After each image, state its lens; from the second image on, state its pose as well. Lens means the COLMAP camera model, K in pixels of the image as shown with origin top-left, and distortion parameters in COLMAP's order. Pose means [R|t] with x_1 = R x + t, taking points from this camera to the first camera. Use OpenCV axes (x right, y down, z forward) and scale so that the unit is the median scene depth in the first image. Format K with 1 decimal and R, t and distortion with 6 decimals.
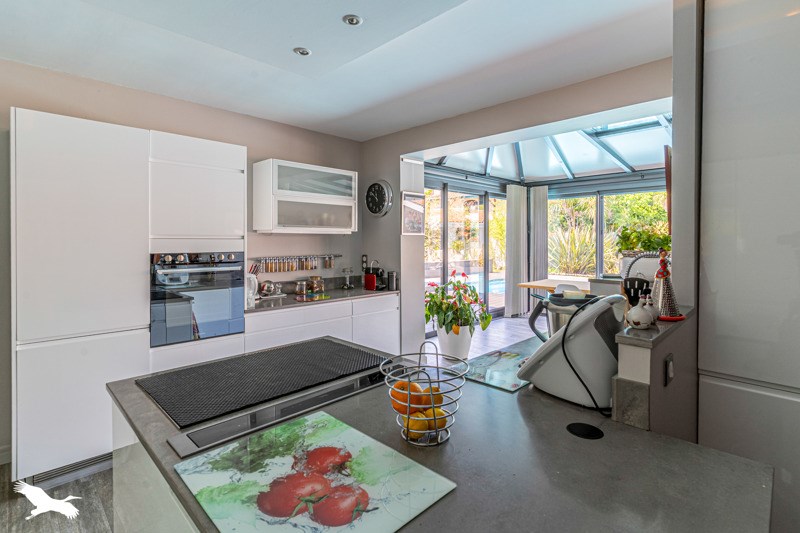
lens RADIAL K [[394.3, 0, 388.8], [0, 394.3, 243.0], [0, 0, 1]] dist [-0.001501, -0.000501]
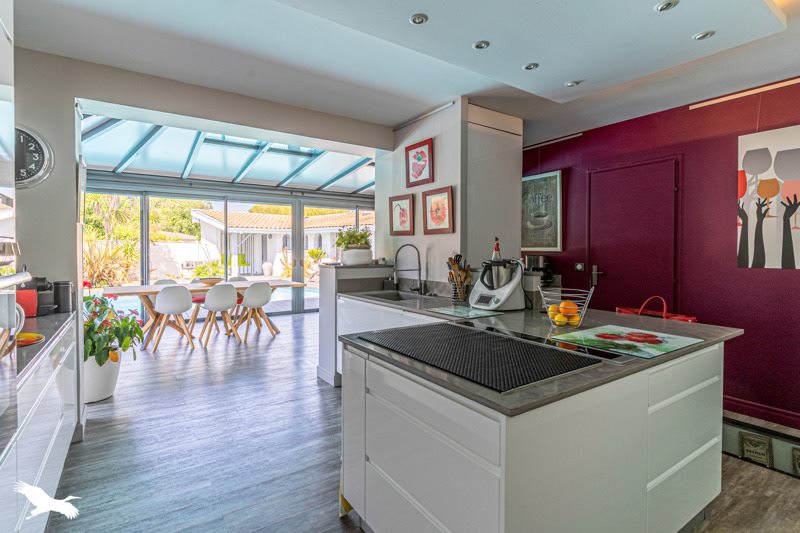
lens RADIAL K [[394.3, 0, 397.0], [0, 394.3, 259.1], [0, 0, 1]] dist [-0.001501, -0.000501]
pose [[0.175342, -0.022567, 0.984249, -0.292457], [0.004718, 0.999745, 0.022081, 0.014800], [-0.984496, 0.000772, 0.175404, 0.219046]]
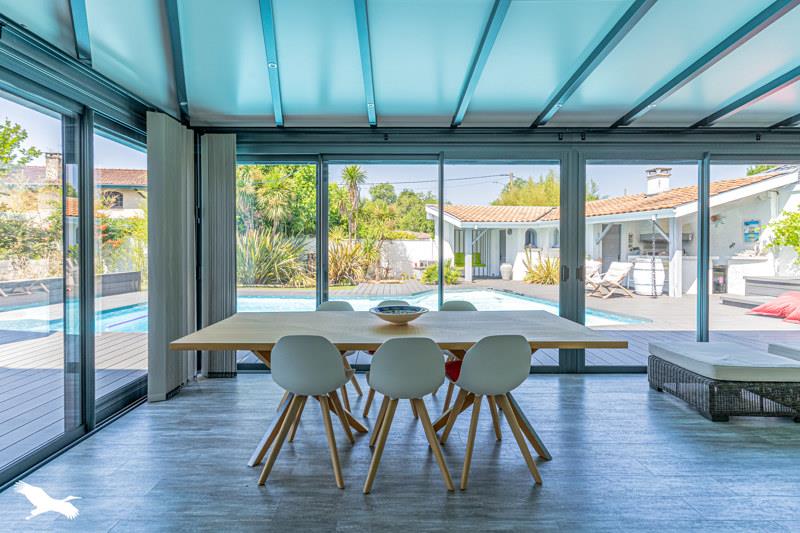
lens RADIAL K [[394.3, 0, 395.3], [0, 394.3, 251.5], [0, 0, 1]] dist [-0.001501, -0.000501]
pose [[0.690429, -0.007006, 0.723366, 0.167727], [0.004834, 0.999975, 0.005070, 0.011320], [-0.723384, -0.000004, 0.690446, 0.482202]]
